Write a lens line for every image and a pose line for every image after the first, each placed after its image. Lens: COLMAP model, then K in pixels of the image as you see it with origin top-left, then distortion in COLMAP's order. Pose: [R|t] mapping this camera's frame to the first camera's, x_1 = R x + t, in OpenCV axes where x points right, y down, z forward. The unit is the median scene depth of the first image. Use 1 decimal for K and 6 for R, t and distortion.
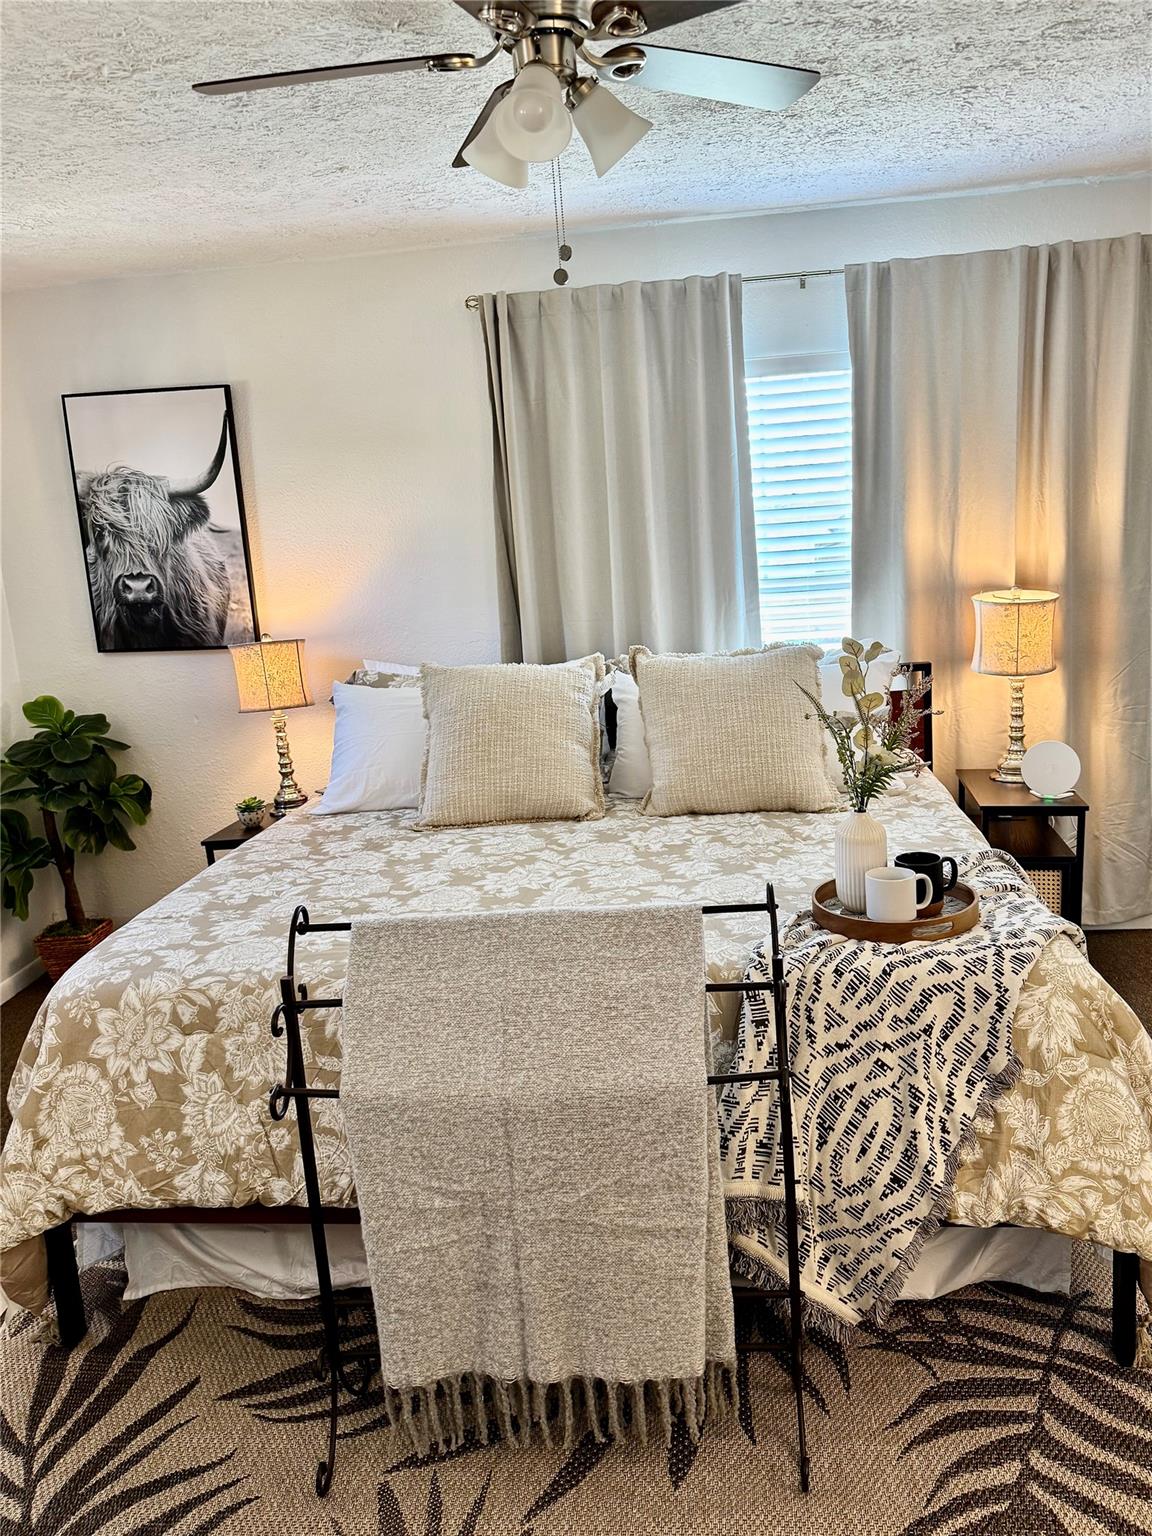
lens RADIAL K [[1196.3, 0, 573.2], [0, 1196.3, 760.7], [0, 0, 1]] dist [0.059194, -0.026822]
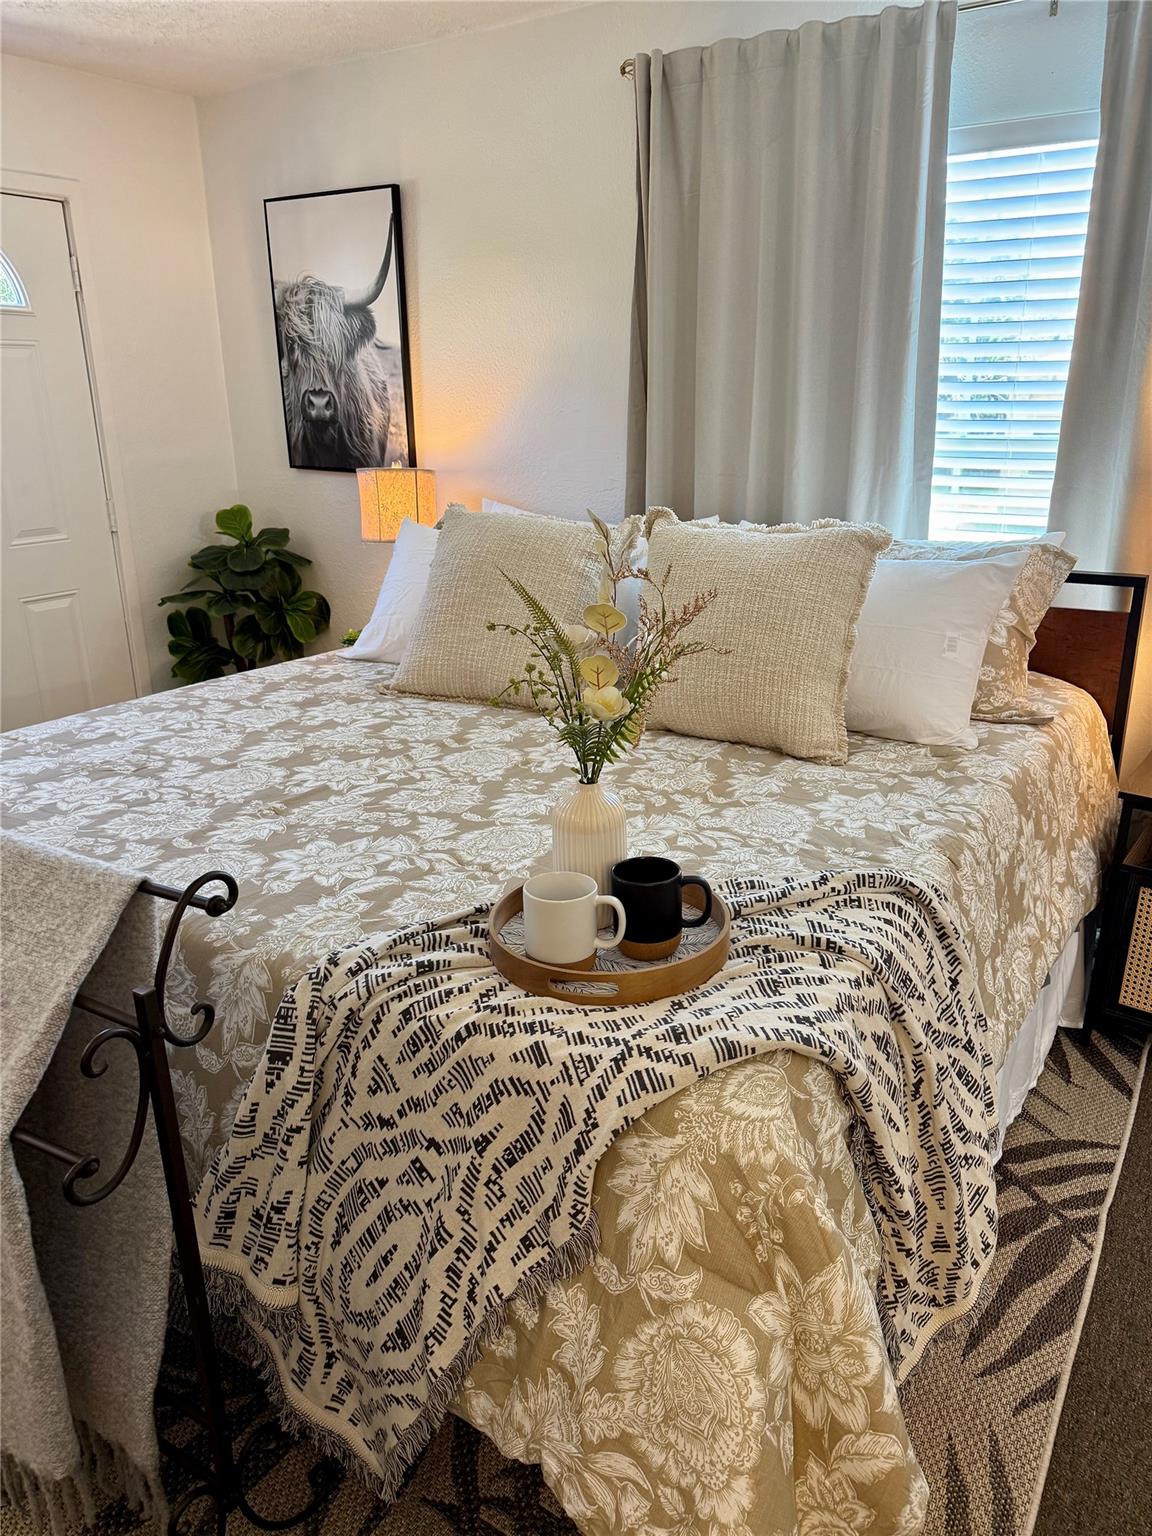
lens RADIAL K [[1095.3, 0, 579.6], [0, 1095.3, 756.9], [0, 0, 1]] dist [0.010736, -0.020675]
pose [[0.898398, 0.190020, -0.395946, 0.406567], [-0.135030, 0.977395, 0.162682, -0.057509], [0.417908, -0.092689, 0.903749, 0.399800]]
